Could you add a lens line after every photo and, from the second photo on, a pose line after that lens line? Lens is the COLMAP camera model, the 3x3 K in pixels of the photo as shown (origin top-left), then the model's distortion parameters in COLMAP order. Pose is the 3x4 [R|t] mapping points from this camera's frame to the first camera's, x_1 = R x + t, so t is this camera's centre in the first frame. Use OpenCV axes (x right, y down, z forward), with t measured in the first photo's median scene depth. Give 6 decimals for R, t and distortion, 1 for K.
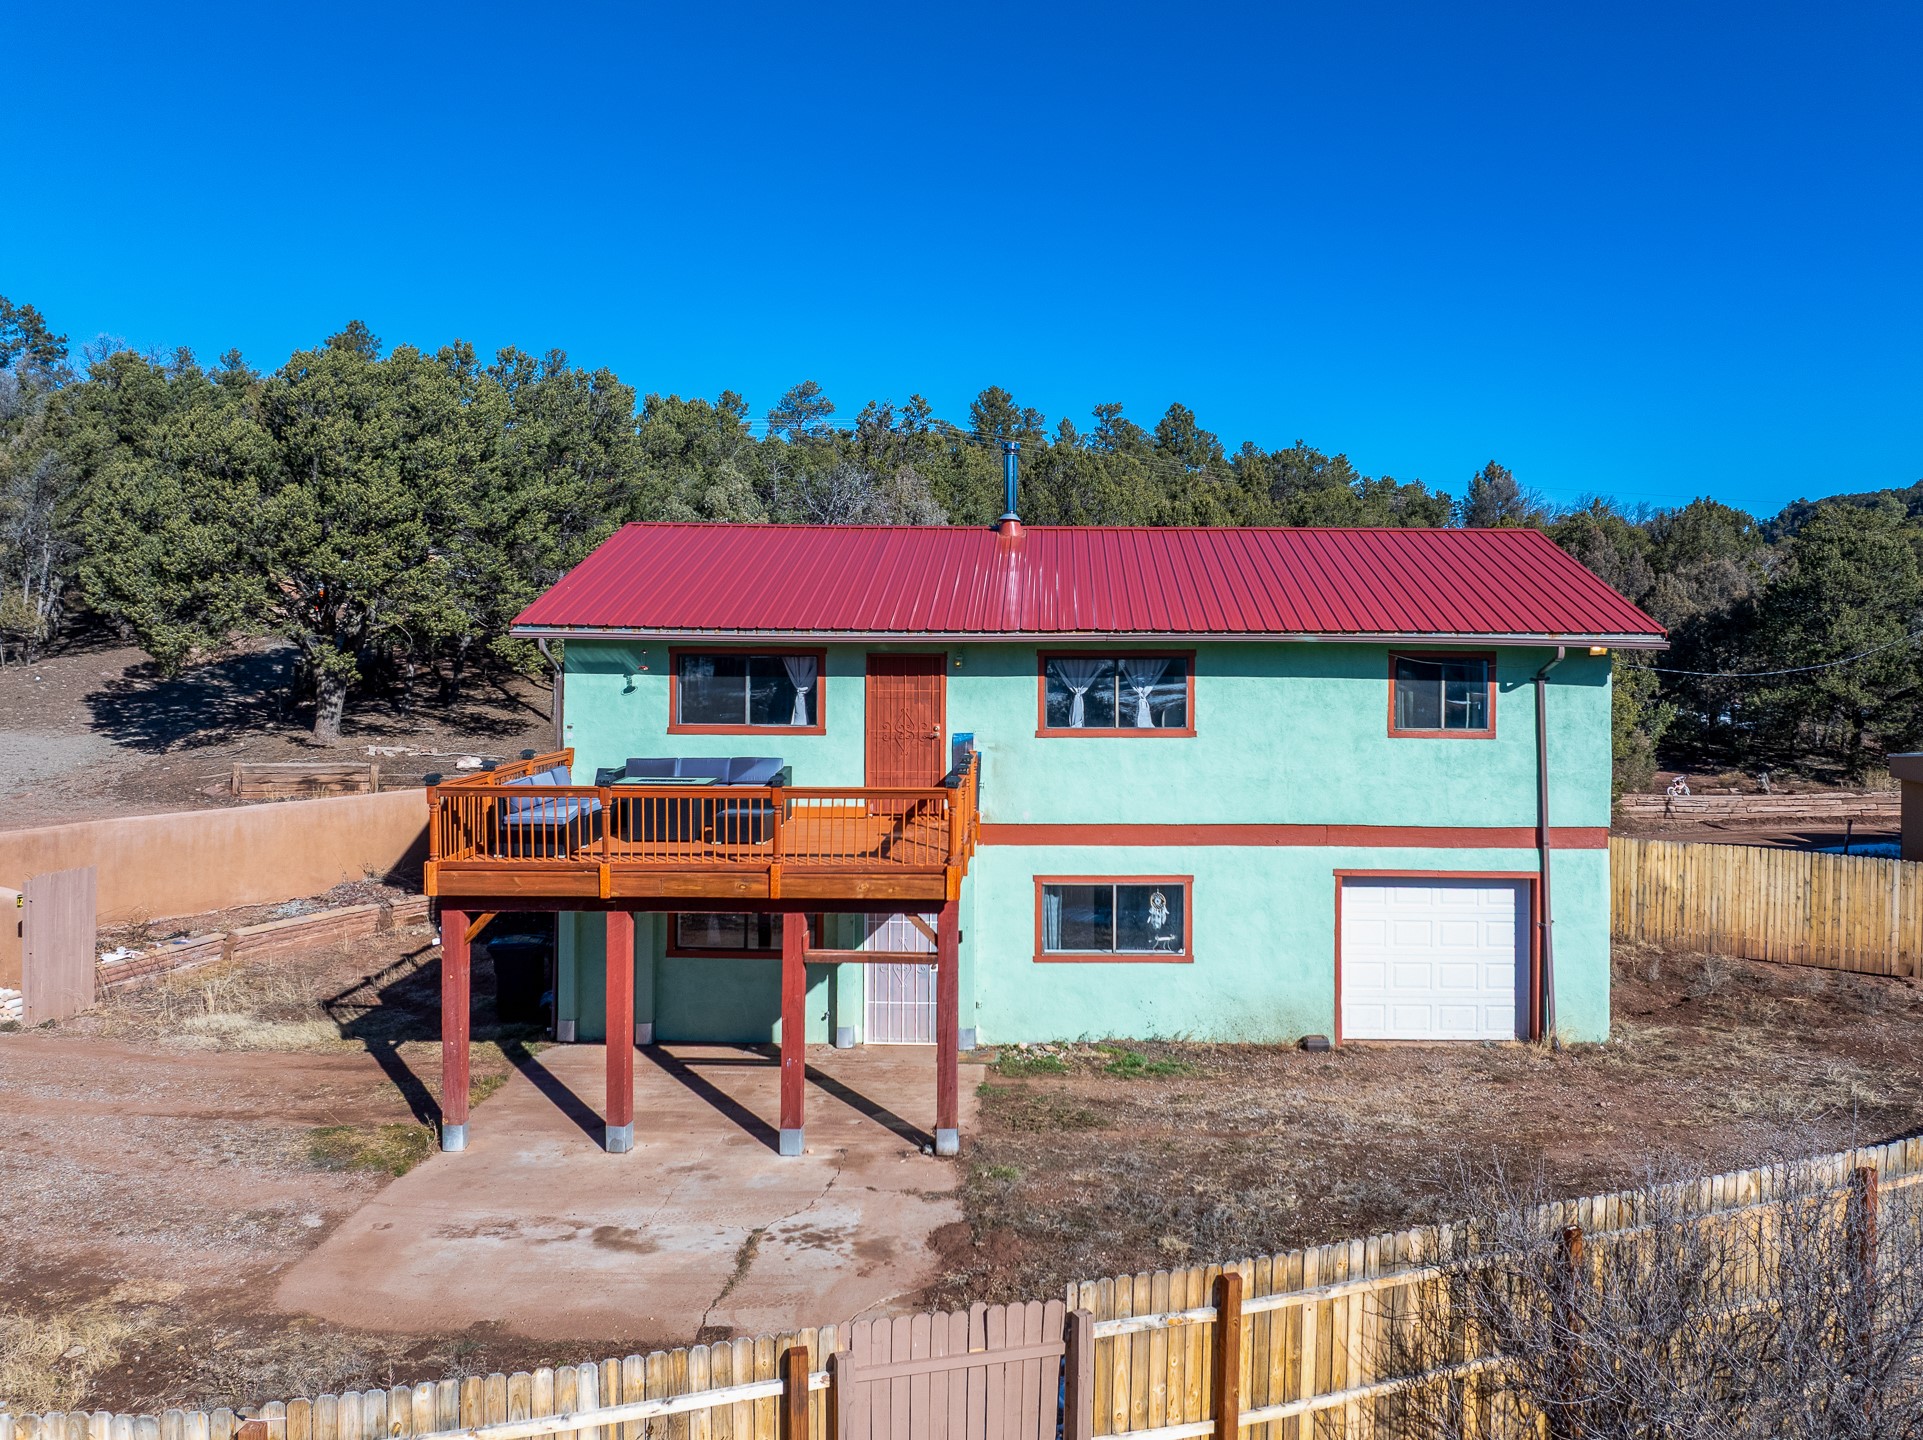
lens RADIAL K [[1354.3, 0, 988.4], [0, 1354.3, 605.2], [0, 0, 1]] dist [-0.041568, 0.003055]
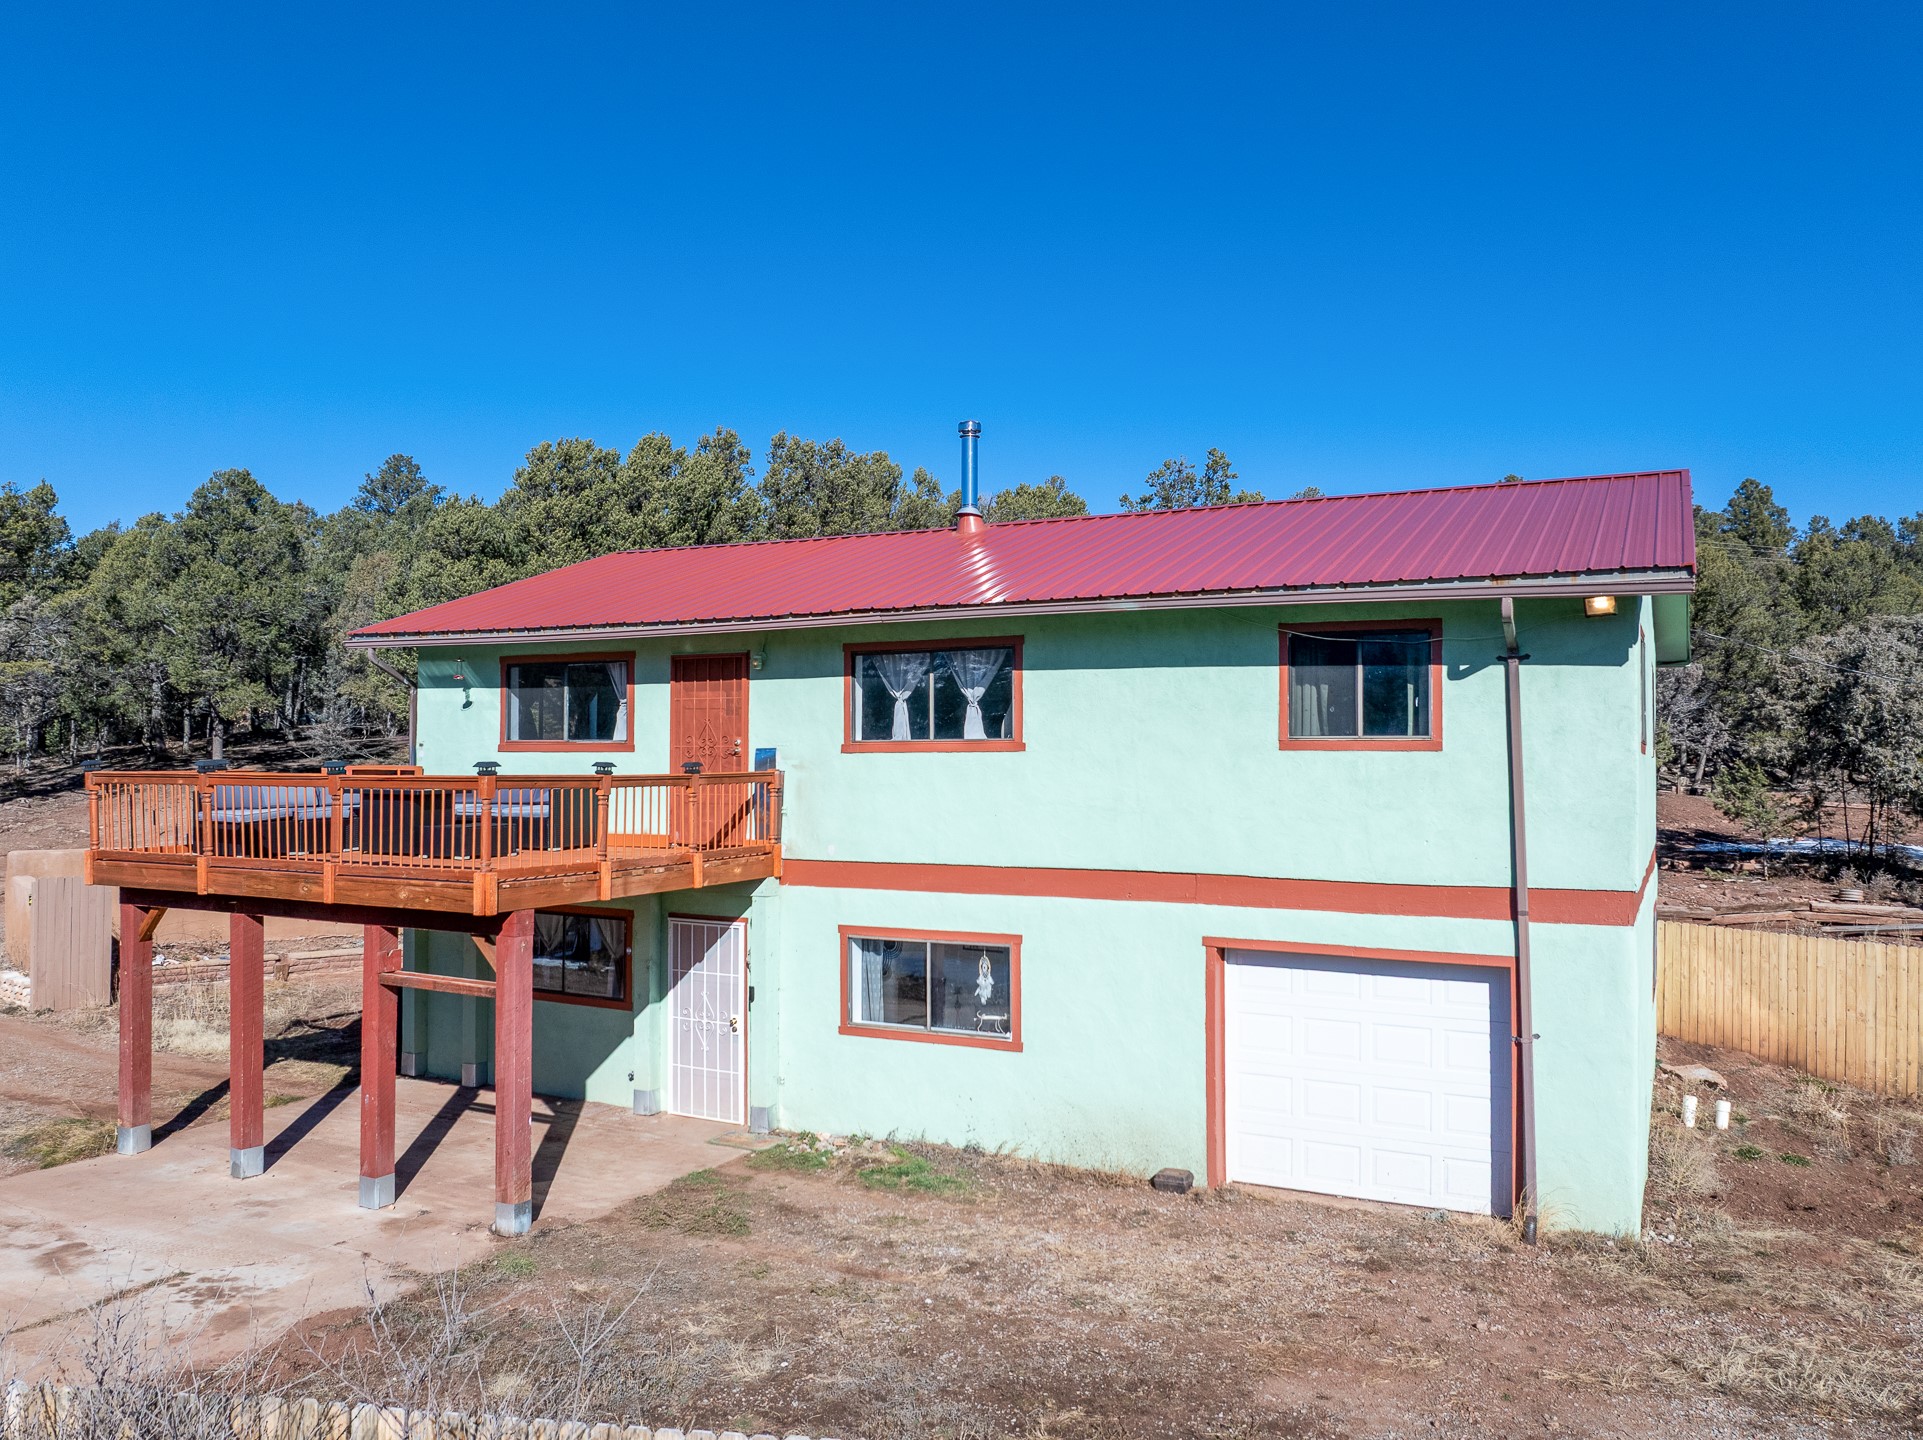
lens RADIAL K [[1354.3, 0, 960.3], [0, 1354.3, 723.2], [0, 0, 1]] dist [-0.041568, 0.003055]
pose [[0.907592, -0.013888, -0.419623, 0.442032], [0.011094, 0.999897, -0.009098, 0.089749], [0.419706, 0.003602, 0.907653, 0.306351]]
